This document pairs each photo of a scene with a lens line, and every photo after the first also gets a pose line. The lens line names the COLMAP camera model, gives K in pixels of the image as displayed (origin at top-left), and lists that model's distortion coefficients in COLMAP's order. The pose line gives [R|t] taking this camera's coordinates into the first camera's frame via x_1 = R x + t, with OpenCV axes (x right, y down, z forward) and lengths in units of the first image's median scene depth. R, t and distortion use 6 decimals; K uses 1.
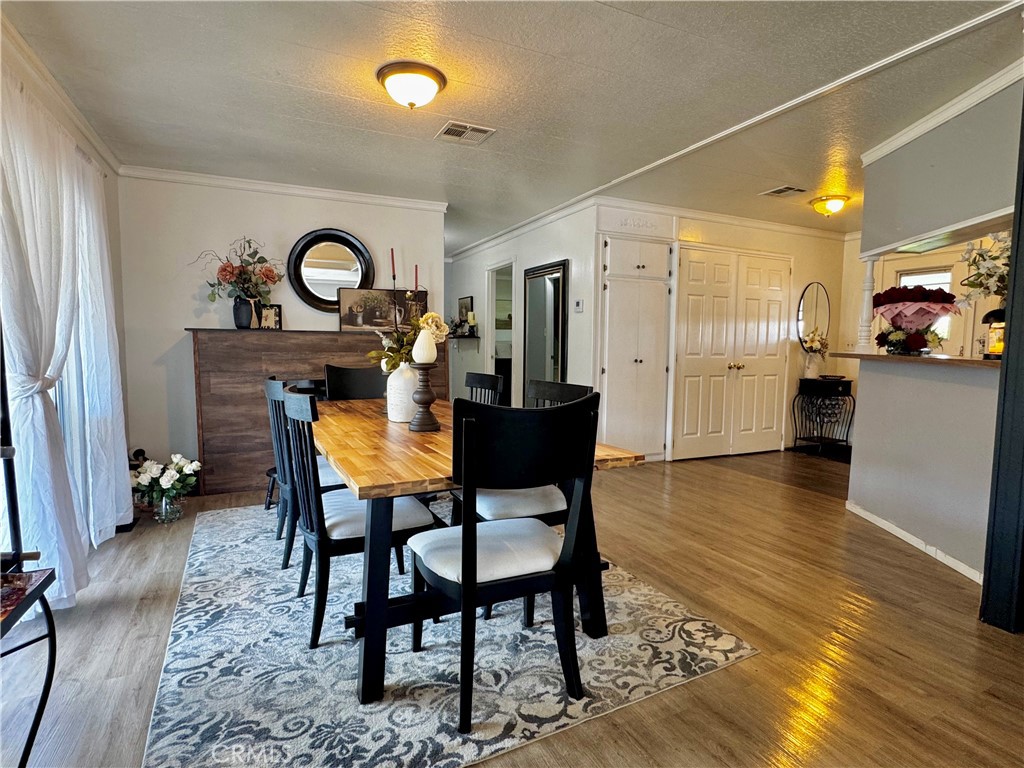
lens RADIAL K [[532.3, 0, 512.4], [0, 532.3, 383.3], [0, 0, 1]] dist [-0.000723, -0.000082]
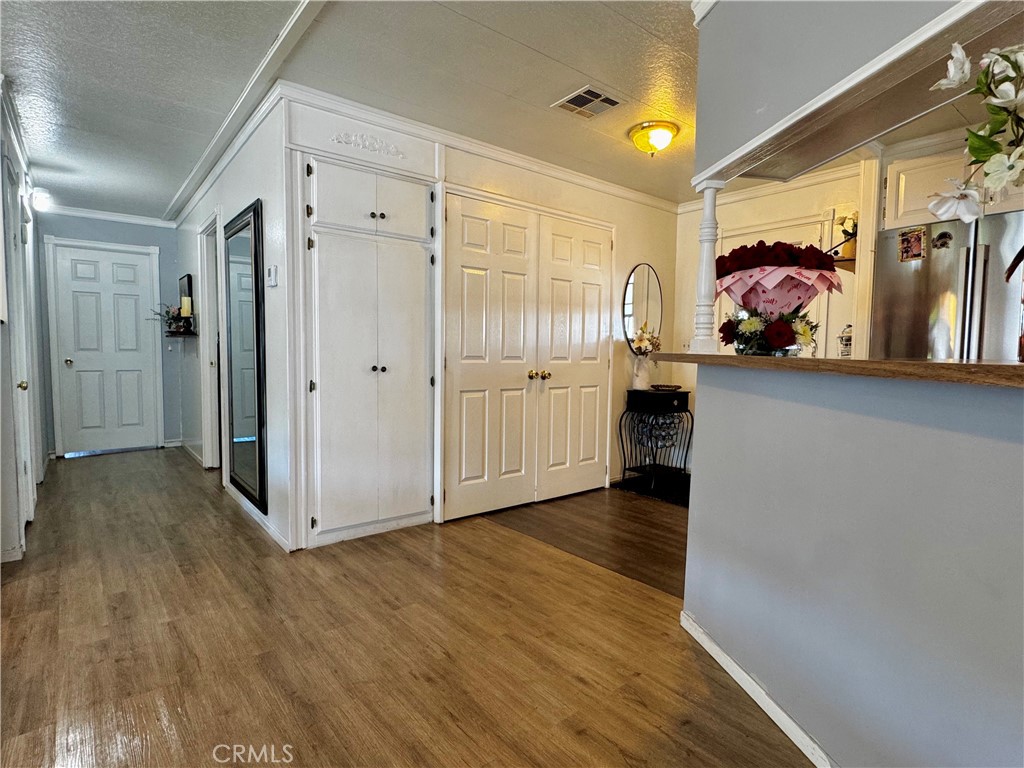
lens RADIAL K [[532.3, 0, 510.7], [0, 532.3, 384.9], [0, 0, 1]] dist [-0.000723, -0.000082]
pose [[0.971170, -0.015246, 0.237899, 0.232722], [0.017347, 0.999827, -0.006741, -0.016189], [-0.237755, 0.010673, 0.971267, 0.356419]]
